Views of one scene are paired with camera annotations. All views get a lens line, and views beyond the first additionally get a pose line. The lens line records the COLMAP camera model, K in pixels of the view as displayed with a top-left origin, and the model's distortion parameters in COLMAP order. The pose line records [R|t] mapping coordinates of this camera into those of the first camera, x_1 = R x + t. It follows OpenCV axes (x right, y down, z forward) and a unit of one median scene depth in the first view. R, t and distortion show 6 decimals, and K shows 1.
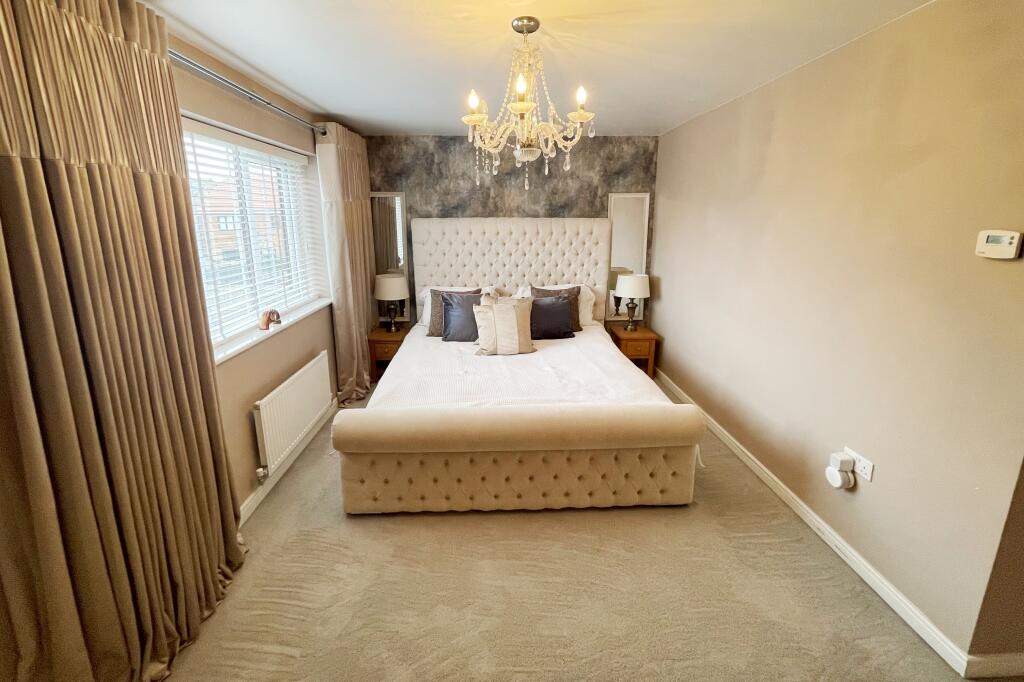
lens RADIAL K [[408.4, 0, 510.1], [0, 408.4, 302.0], [0, 0, 1]] dist [0.013612, -0.000018]
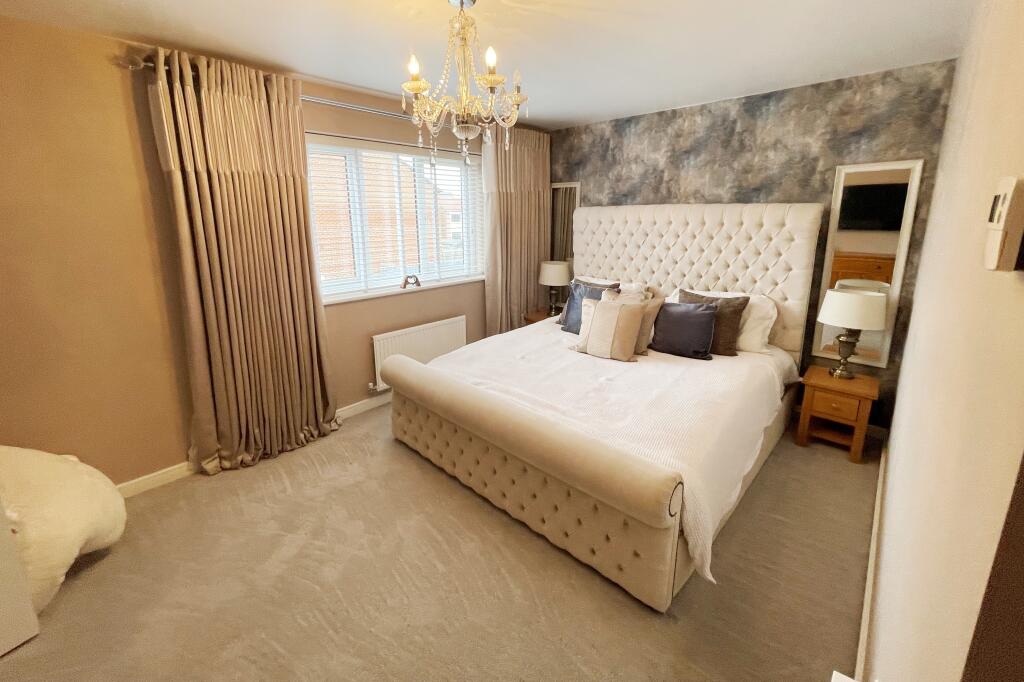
lens RADIAL K [[415.8, 0, 512.9], [0, 415.8, 299.5], [0, 0, 1]] dist [-0.001763, -0.000039]
pose [[0.700563, 0.141255, -0.699471, 0.386739], [-0.143034, 0.988116, 0.056288, -0.015235], [0.699109, 0.060615, 0.712441, 0.174534]]
